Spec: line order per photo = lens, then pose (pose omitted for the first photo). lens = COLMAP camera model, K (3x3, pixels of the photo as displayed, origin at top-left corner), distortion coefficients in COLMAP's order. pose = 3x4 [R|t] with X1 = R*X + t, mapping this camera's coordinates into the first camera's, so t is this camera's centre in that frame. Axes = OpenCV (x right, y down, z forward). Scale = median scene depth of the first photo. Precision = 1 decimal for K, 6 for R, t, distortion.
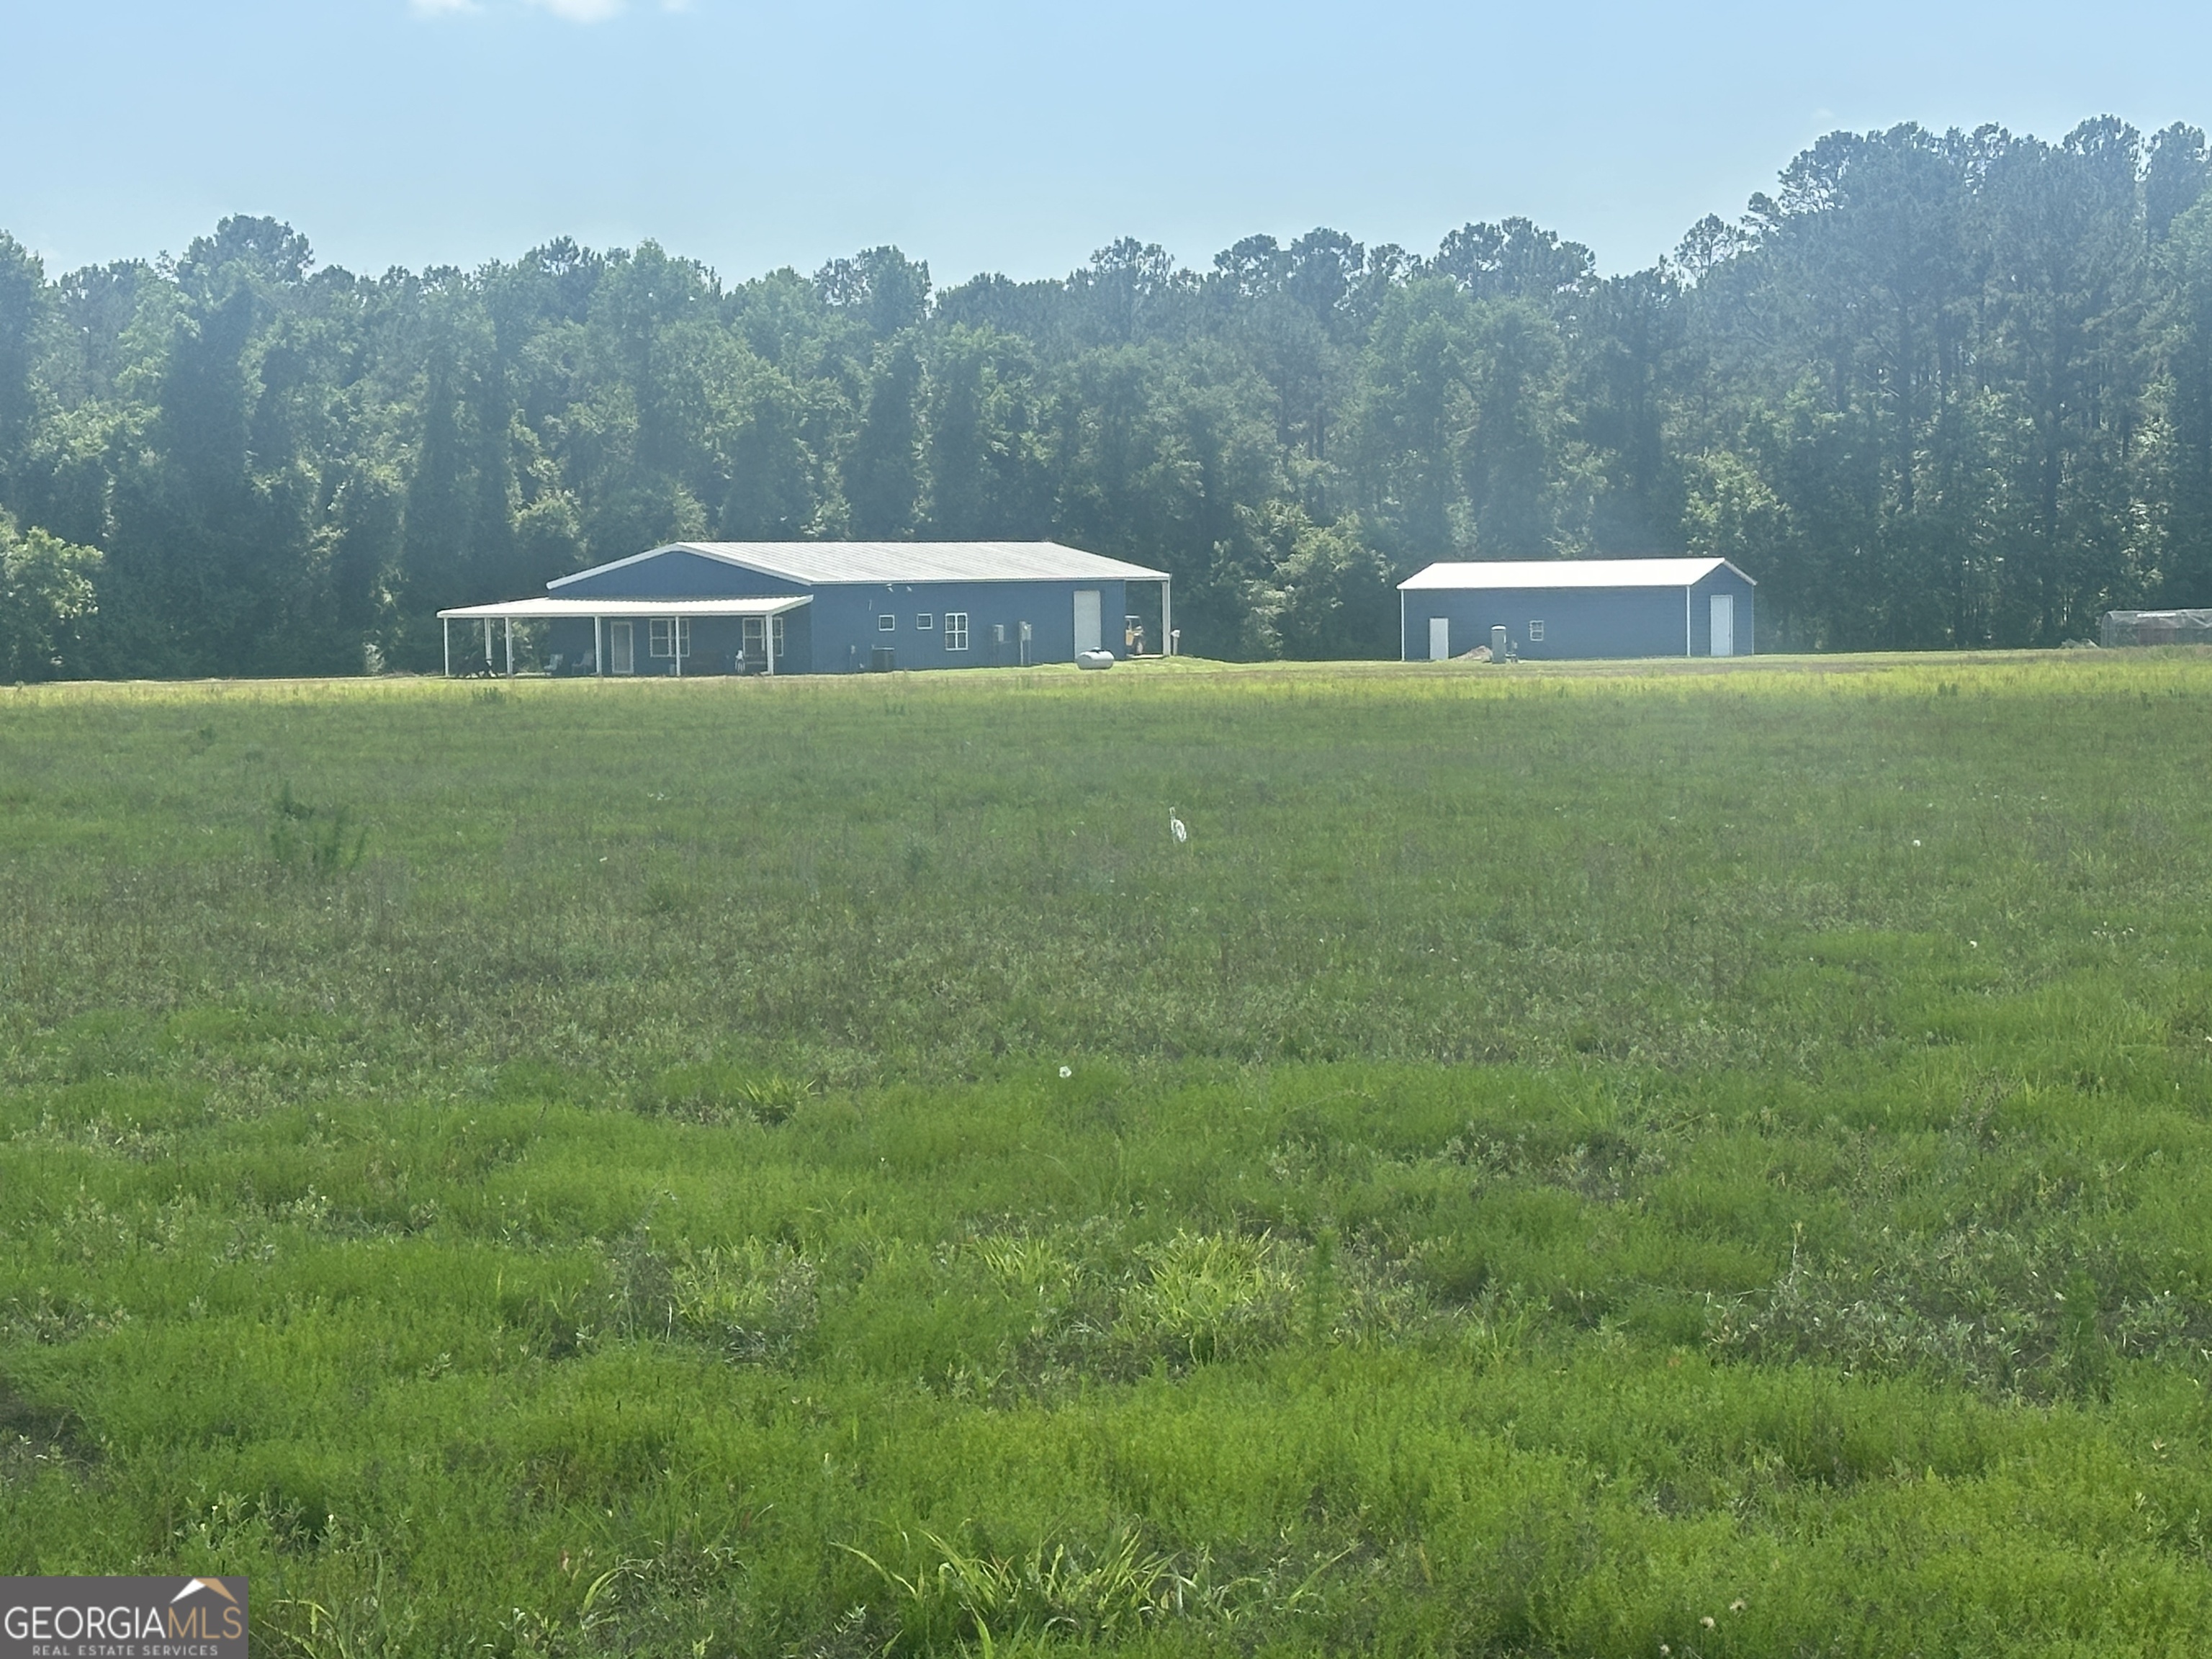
lens RADIAL K [[4860.3, 0, 1106.0], [0, 4860.3, 829.5], [0, 0, 1]] dist [0.014386, 0.034356]
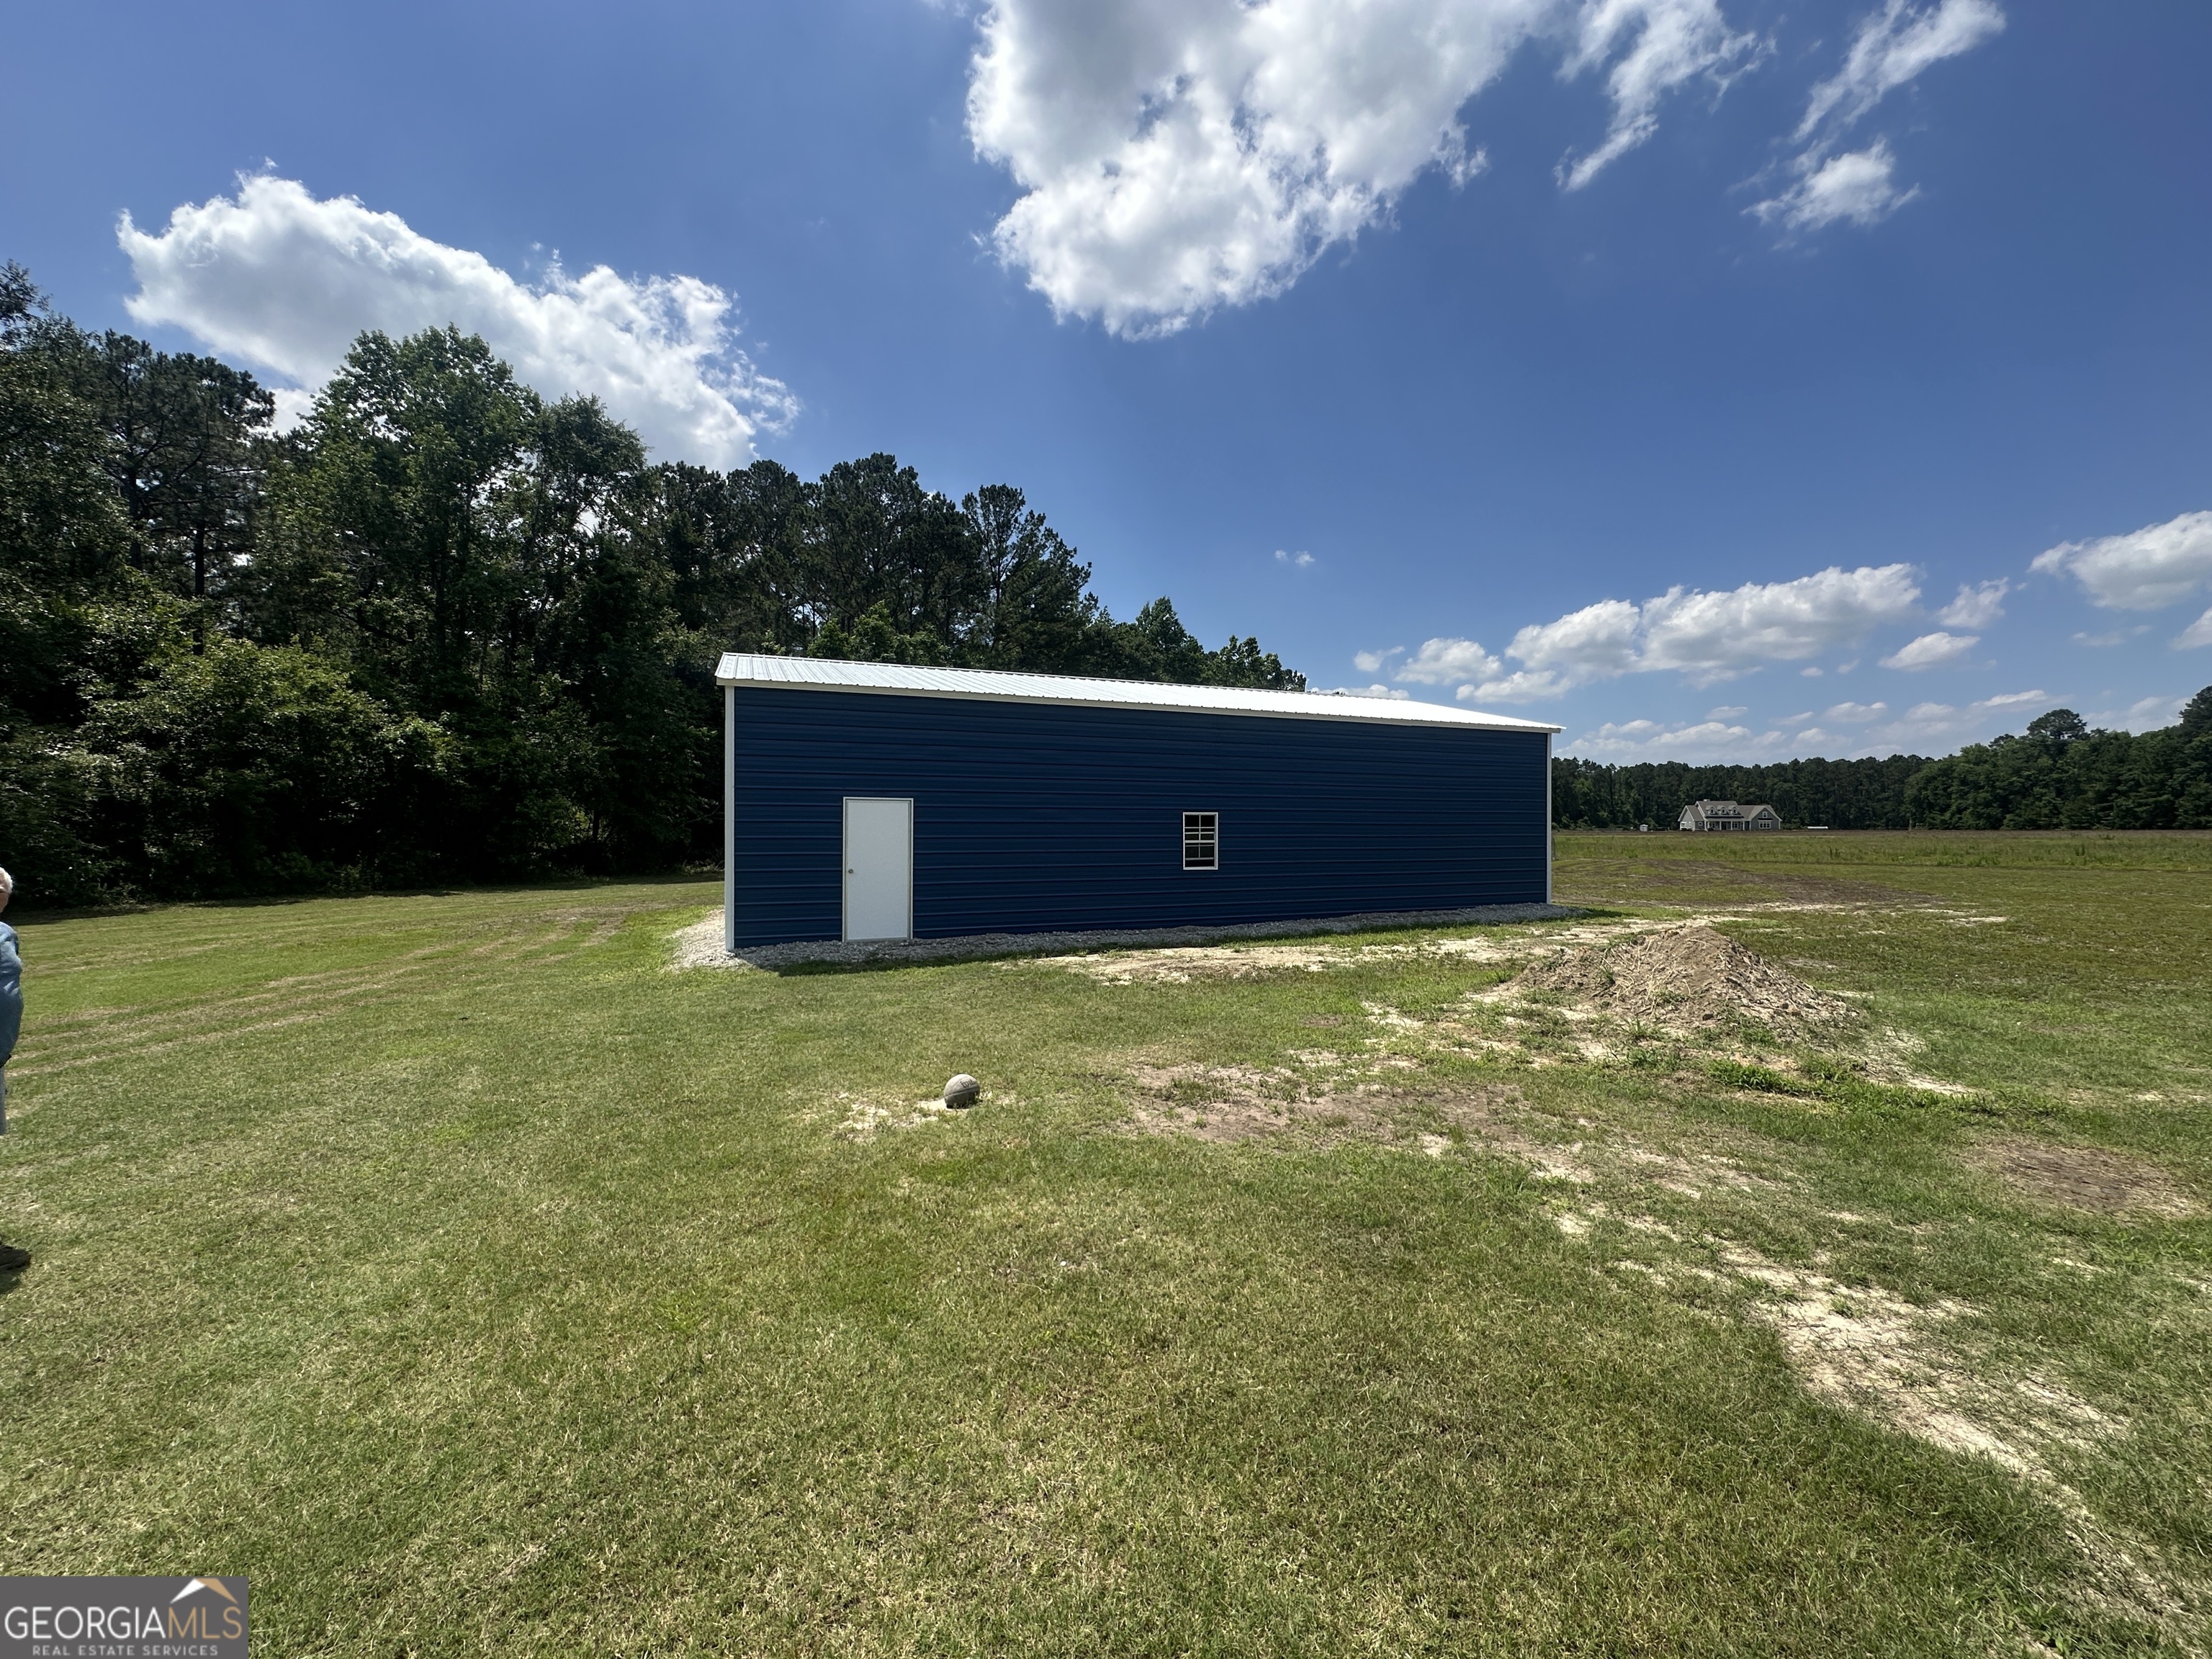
lens RADIAL K [[883.5, 0, 1108.3], [0, 883.5, 825.6], [0, 0, 1]] dist [-0.003166, 0.000699]
pose [[0.644721, 0.022133, 0.764098, 0.033712], [0.029811, 0.998092, -0.054064, -0.034971], [-0.763837, 0.057635, 0.642831, 0.876511]]
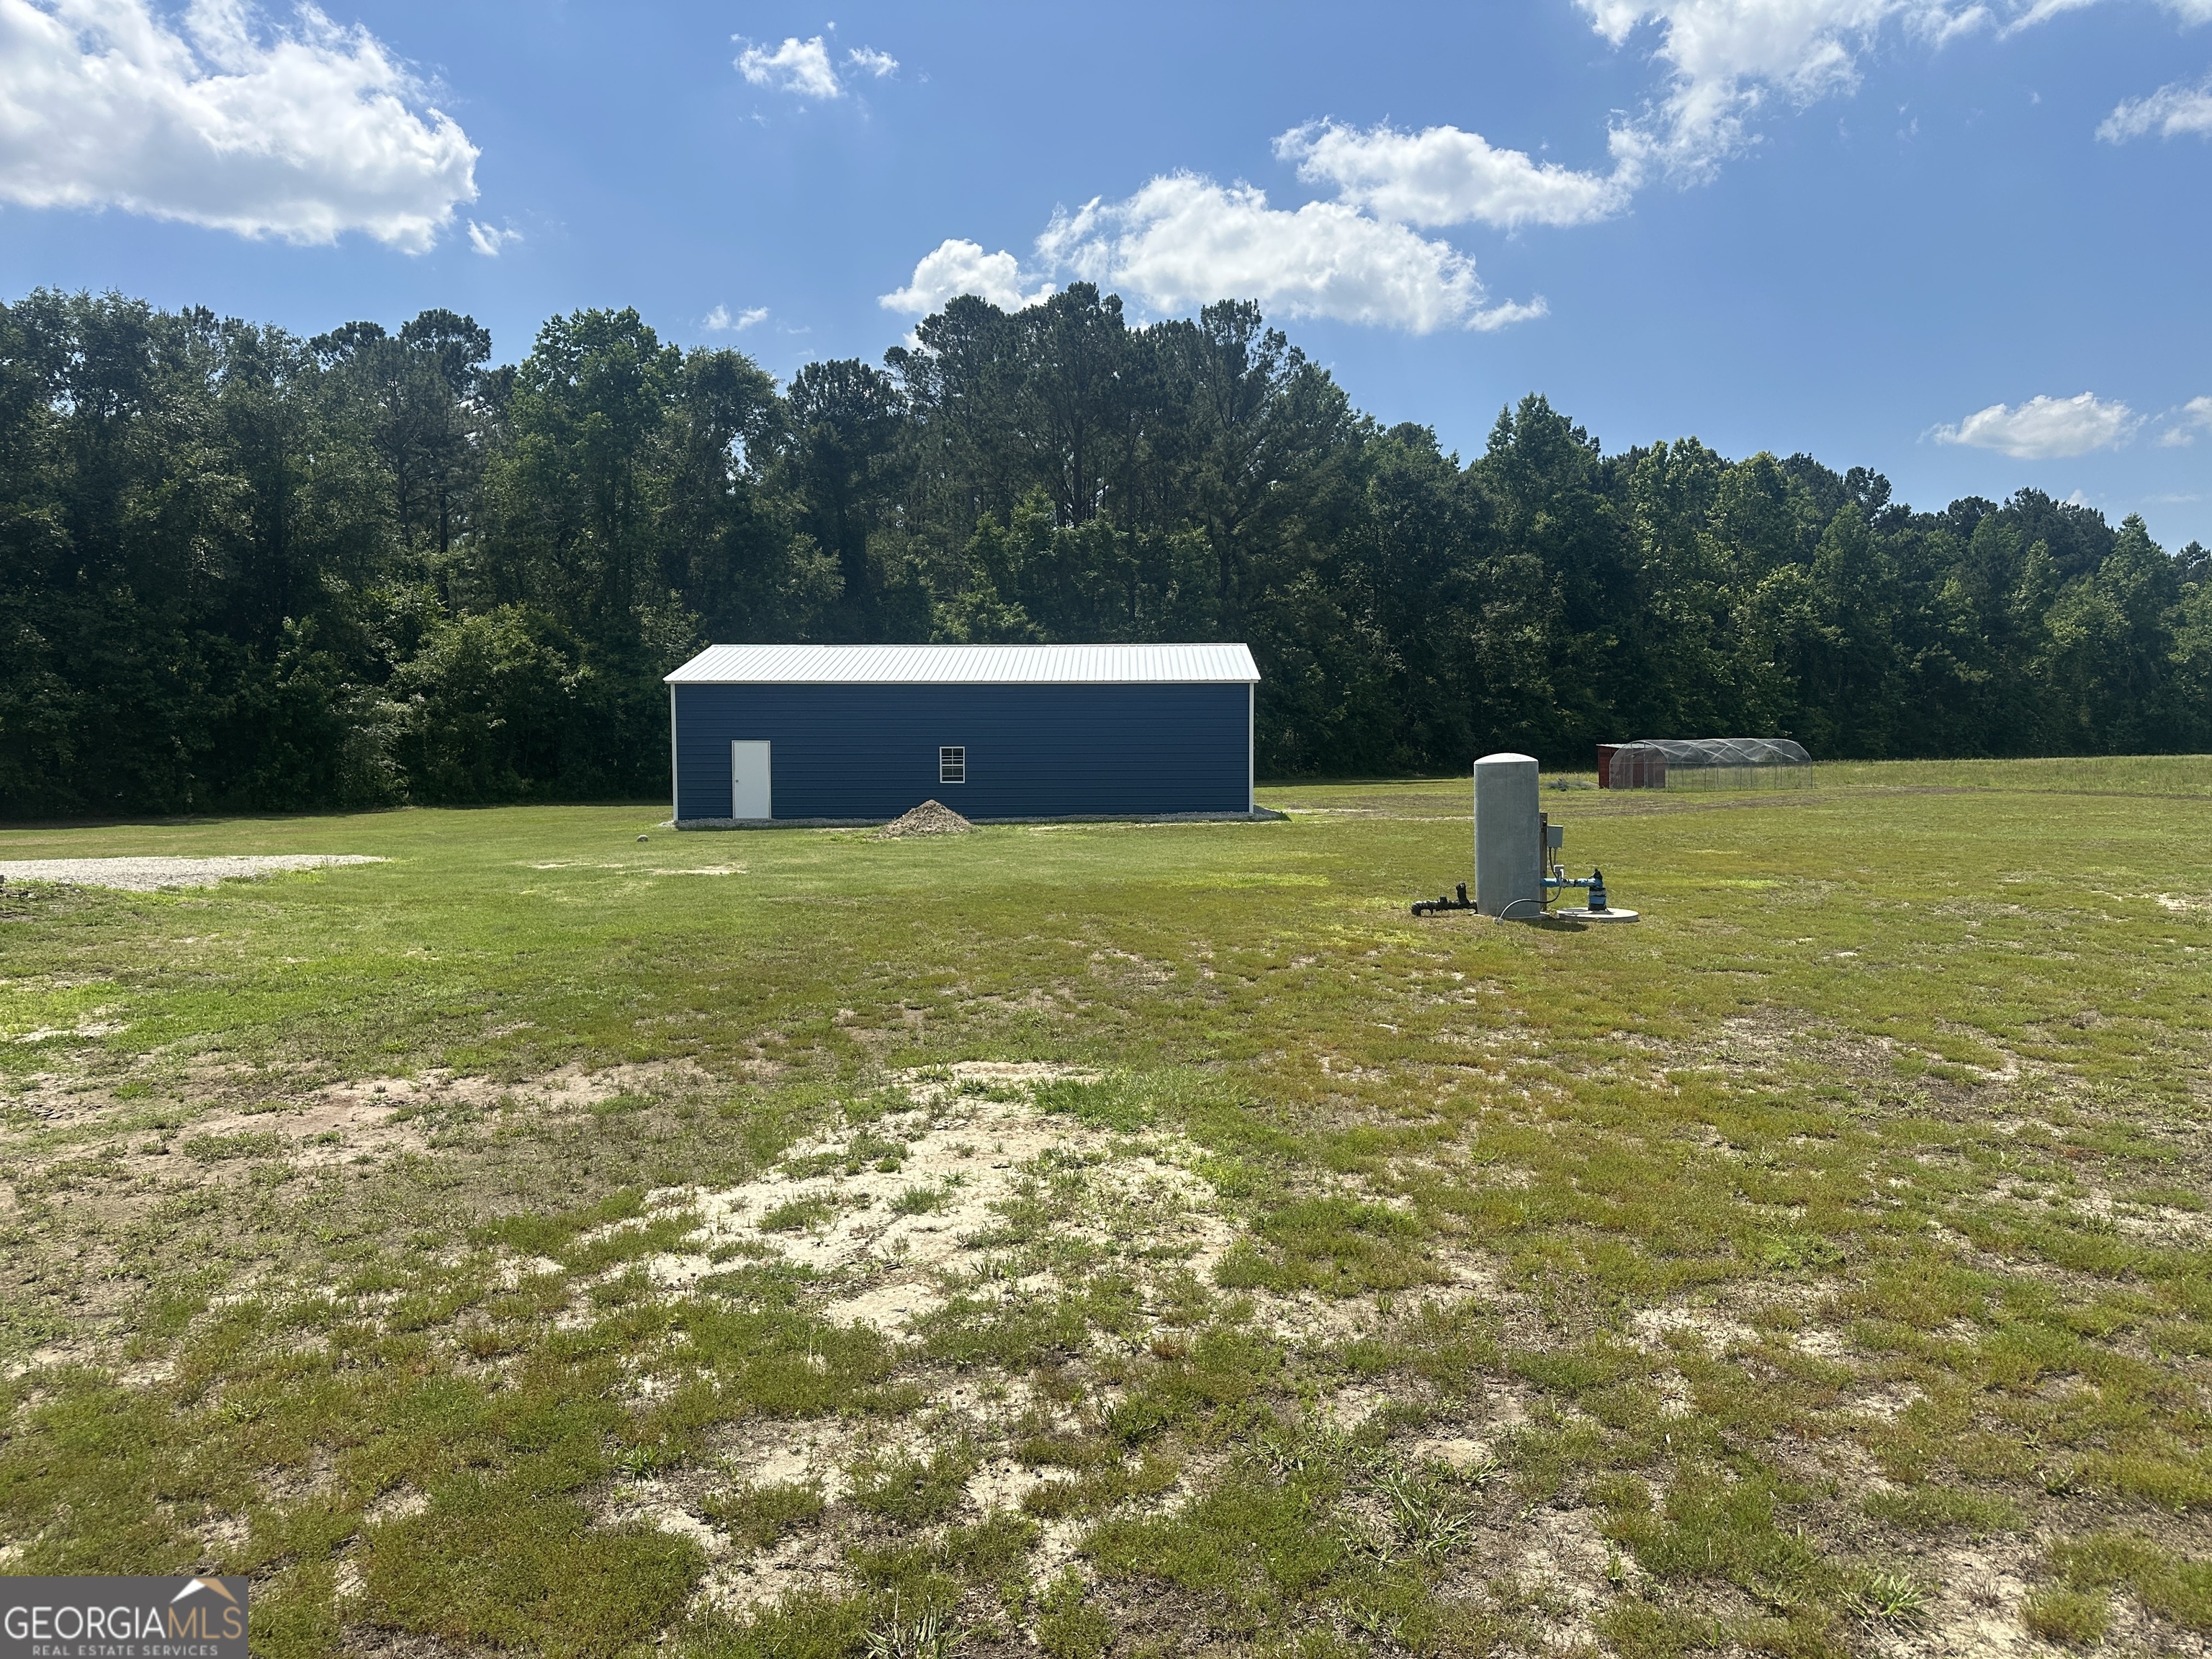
lens RADIAL K [[1524.1, 0, 1111.5], [0, 1524.1, 815.0], [0, 0, 1]] dist [0.030483, -0.032119]
pose [[0.884775, -0.008122, 0.465947, 0.024073], [0.014470, 0.999845, -0.010048, -0.030361], [-0.465793, 0.015633, 0.884756, 0.772765]]
